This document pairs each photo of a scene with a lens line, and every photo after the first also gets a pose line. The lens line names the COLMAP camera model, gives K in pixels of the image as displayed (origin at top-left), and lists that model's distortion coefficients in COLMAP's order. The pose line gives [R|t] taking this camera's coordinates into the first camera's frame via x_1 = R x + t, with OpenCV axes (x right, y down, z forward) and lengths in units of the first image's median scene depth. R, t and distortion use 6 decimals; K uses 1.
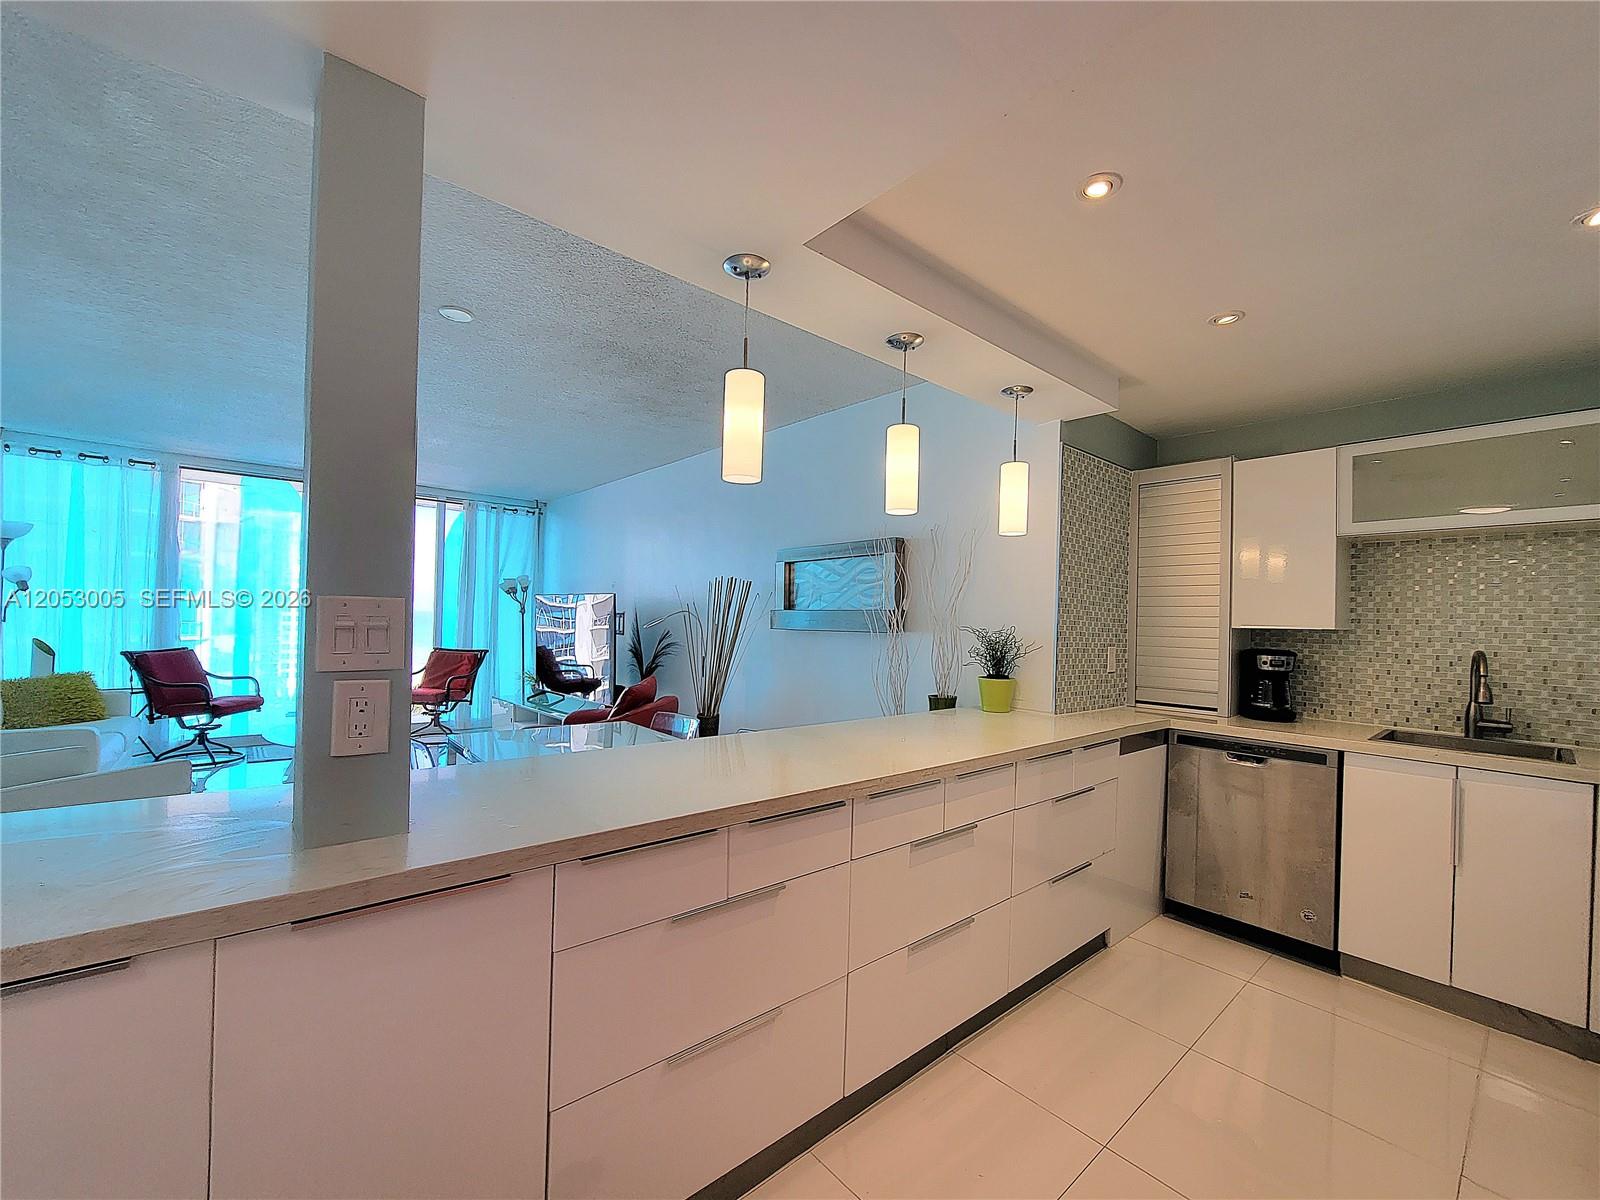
lens RADIAL K [[655.9, 0, 792.5], [0, 655.9, 619.8], [0, 0, 1]] dist [-0.003663, 0.000047]
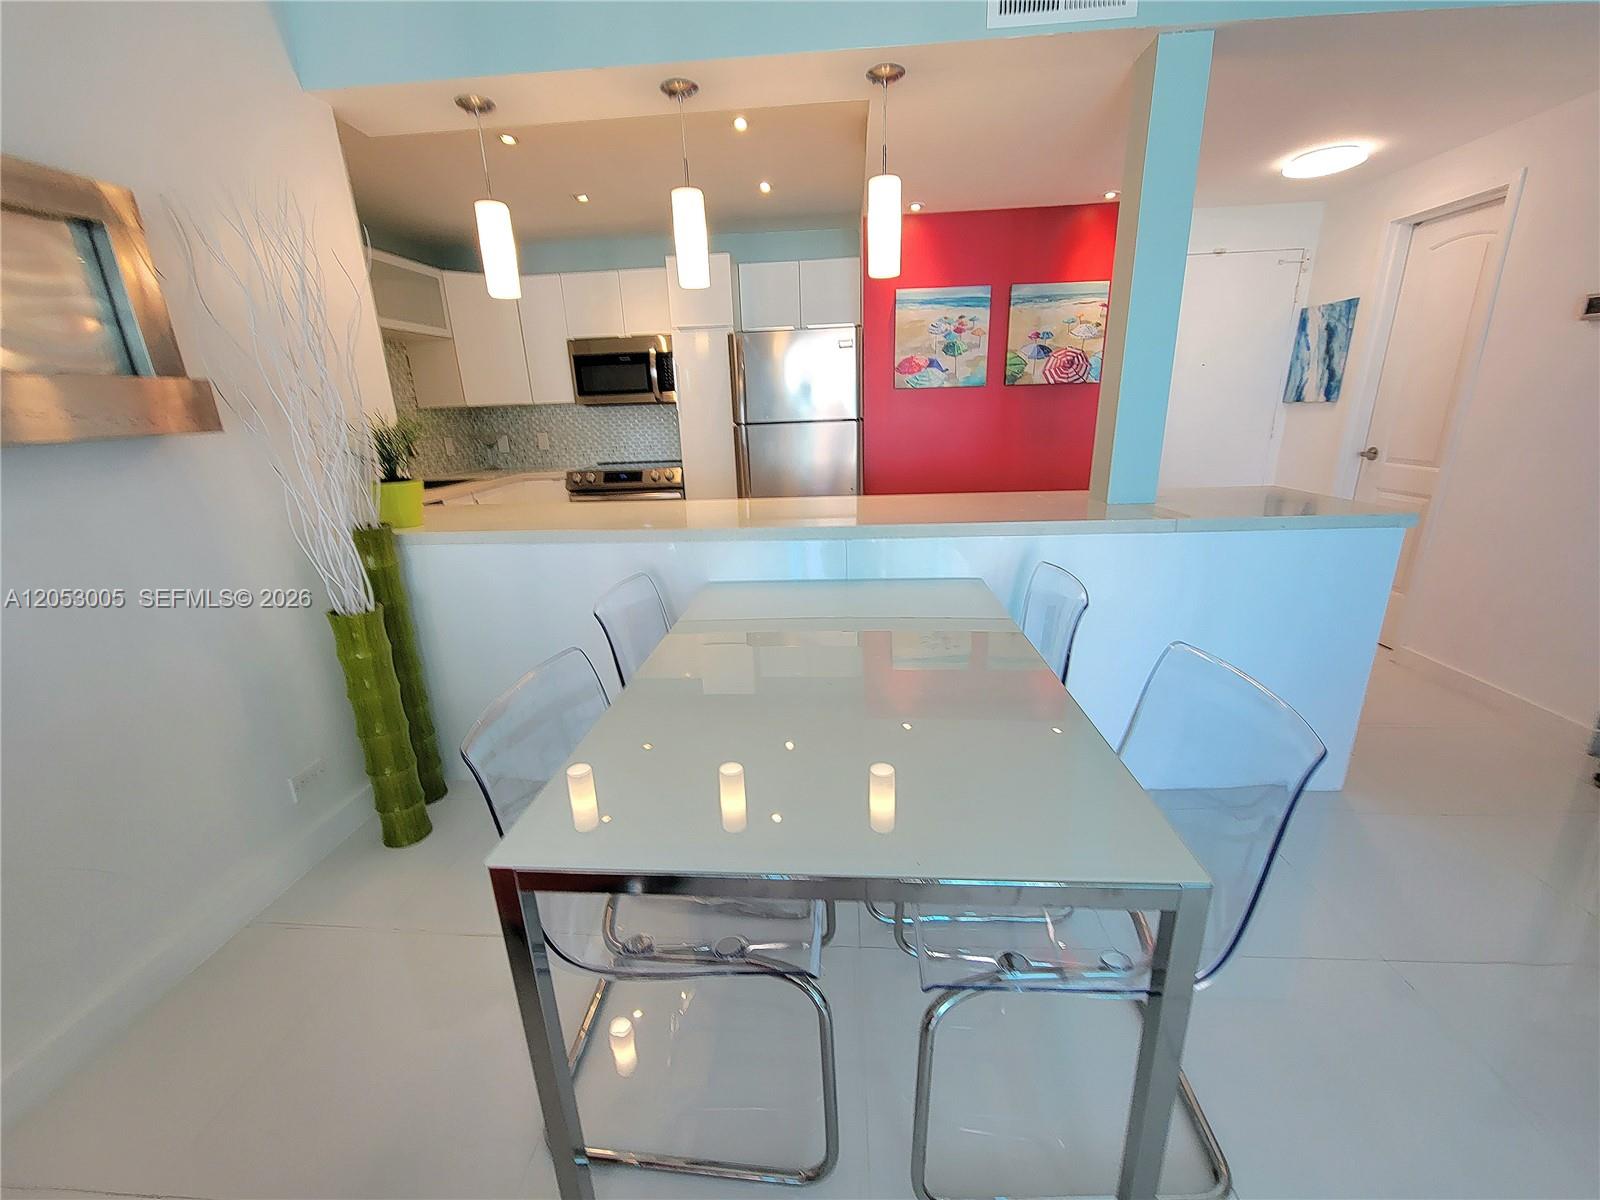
lens RADIAL K [[655.9, 0, 792.5], [0, 655.9, 619.8], [0, 0, 1]] dist [-0.003663, 0.000047]
pose [[-0.709932, -0.220918, 0.668725, -0.580742], [0.018177, 0.943464, 0.330977, -0.001872], [-0.704036, 0.247126, -0.665779, 1.301580]]
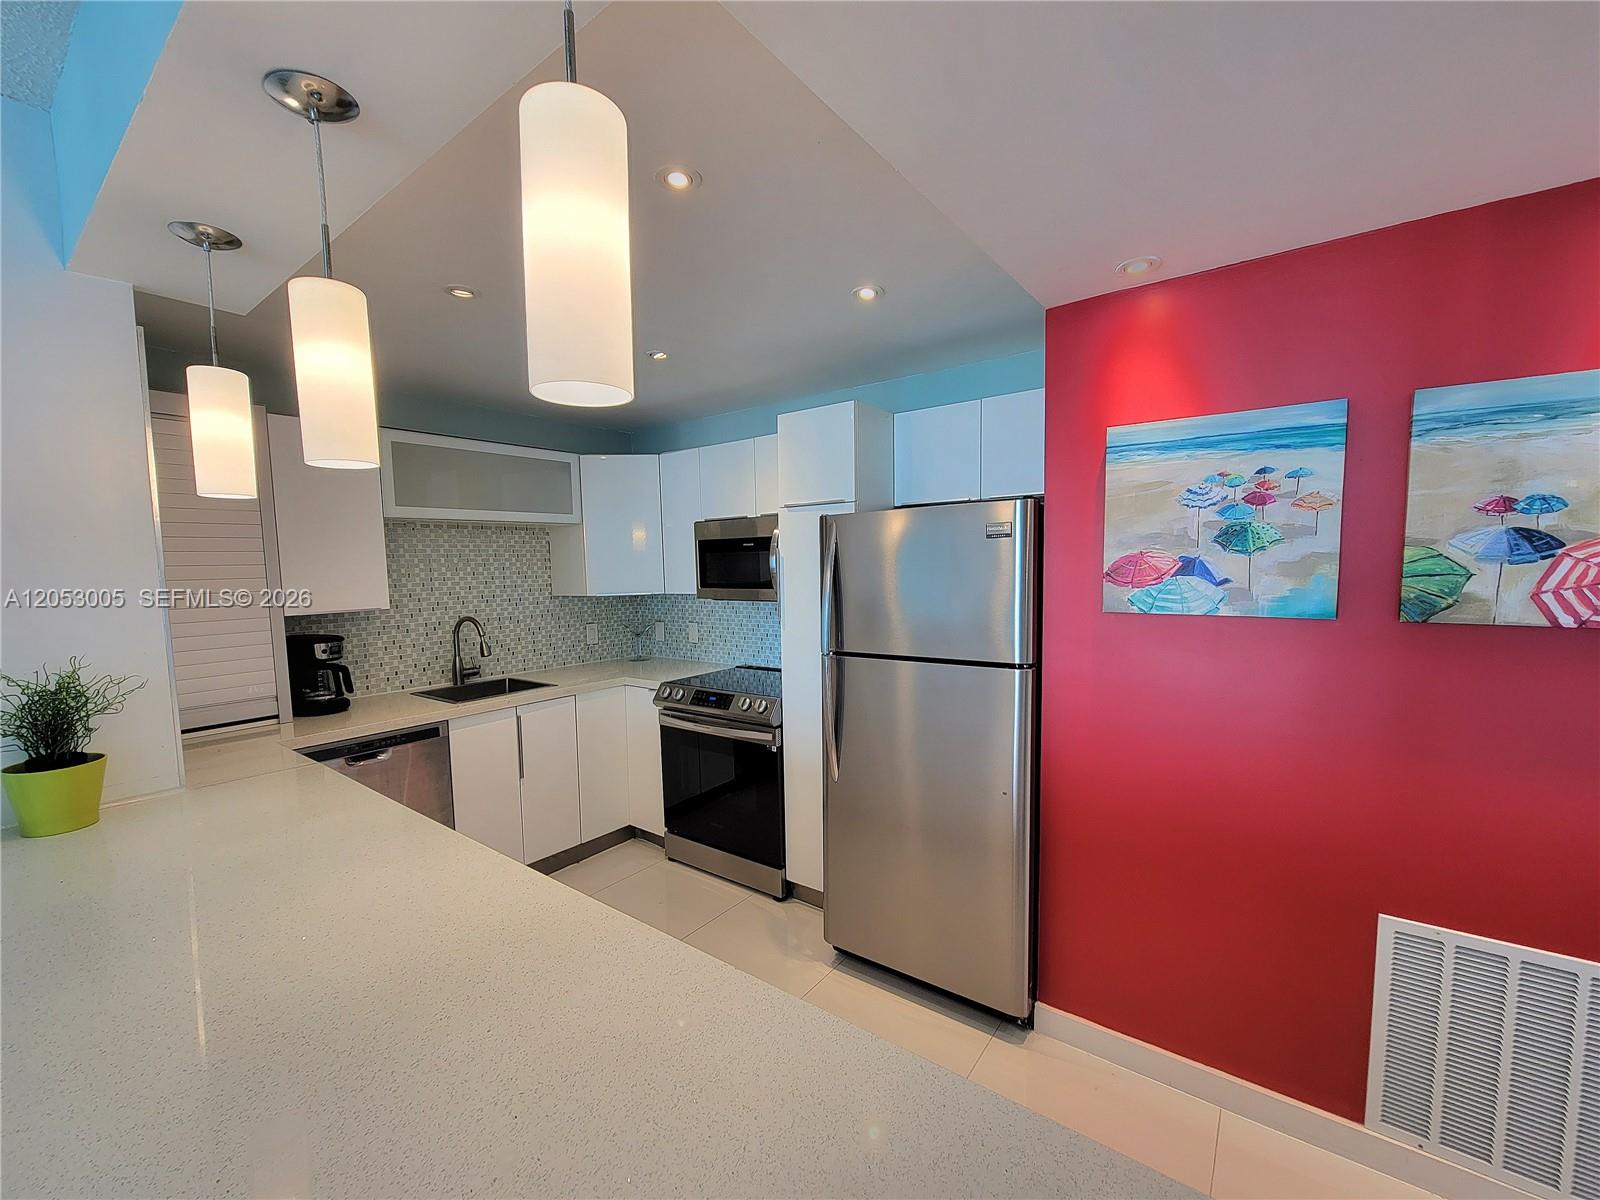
lens RADIAL K [[655.9, 0, 792.5], [0, 655.9, 619.8], [0, 0, 1]] dist [-0.003663, 0.000047]
pose [[-0.210969, -0.105034, 0.971833, -0.304653], [0.014817, 0.993752, 0.110620, -0.071499], [-0.977381, 0.037737, -0.208094, 0.584541]]
